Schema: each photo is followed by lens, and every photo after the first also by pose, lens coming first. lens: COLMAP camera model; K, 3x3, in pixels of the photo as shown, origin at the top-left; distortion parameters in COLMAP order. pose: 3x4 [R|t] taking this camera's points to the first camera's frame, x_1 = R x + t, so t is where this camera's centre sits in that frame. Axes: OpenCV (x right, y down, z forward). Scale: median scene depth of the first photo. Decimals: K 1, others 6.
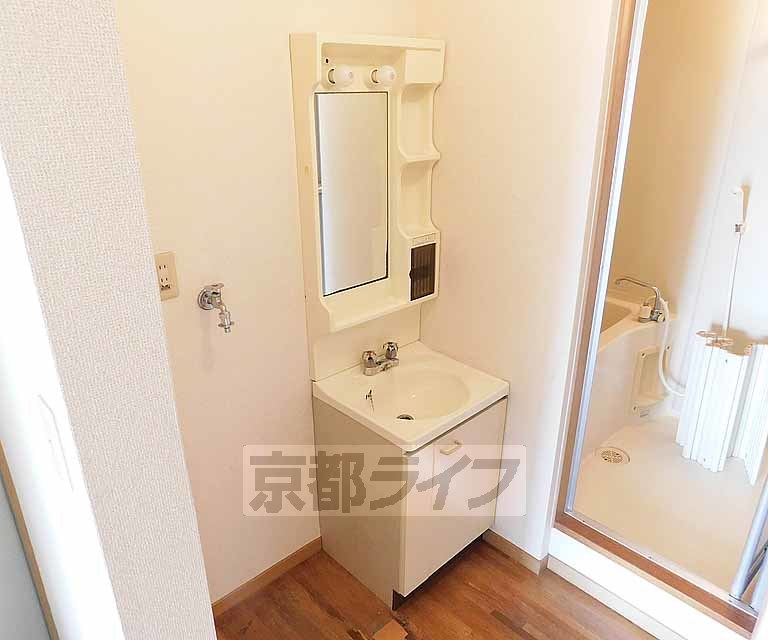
lens RADIAL K [[554.1, 0, 383.9], [0, 554.1, 318.8], [0, 0, 1]] dist [-0.040256, 0.018350]
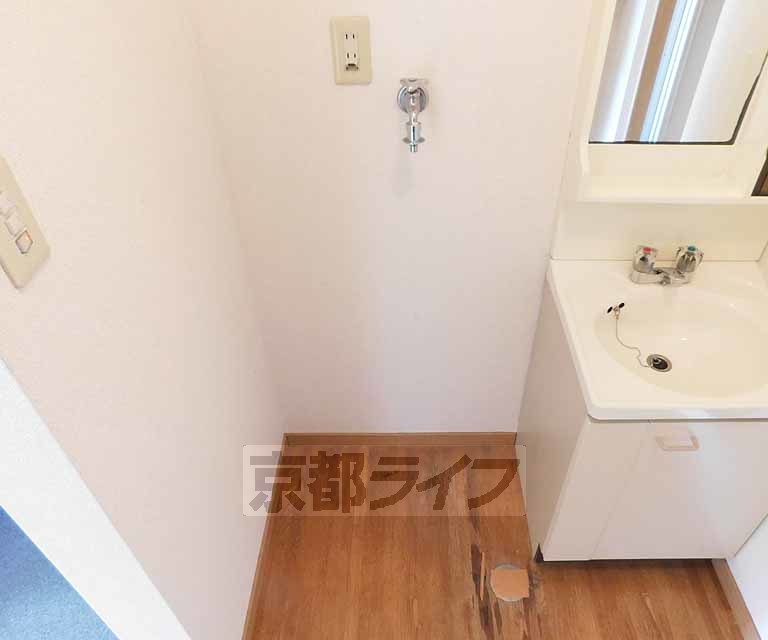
lens RADIAL K [[554.1, 0, 423.2], [0, 554.1, 318.4], [0, 0, 1]] dist [-0.040256, 0.018350]
pose [[0.725946, 0.446582, -0.523037, 0.151805], [-0.258988, 0.882029, 0.393638, -0.053259], [0.637125, -0.150300, 0.755964, 0.320040]]
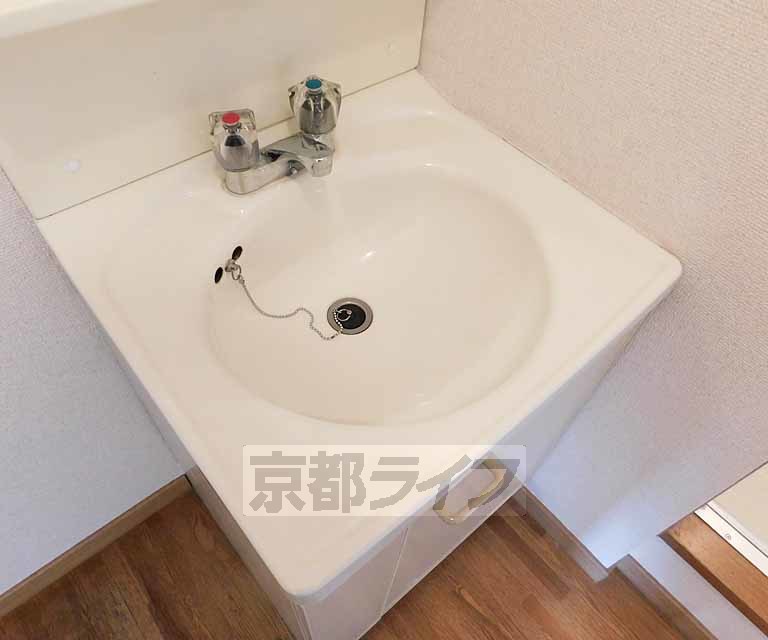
lens RADIAL K [[554.1, 0, 387.5], [0, 554.1, 317.8], [0, 0, 1]] dist [-0.040256, 0.018350]
pose [[0.996749, 0.080234, 0.007318, 0.059268], [-0.072398, 0.852134, 0.518292, -0.005257], [0.035349, -0.517137, 0.855172, 0.681520]]
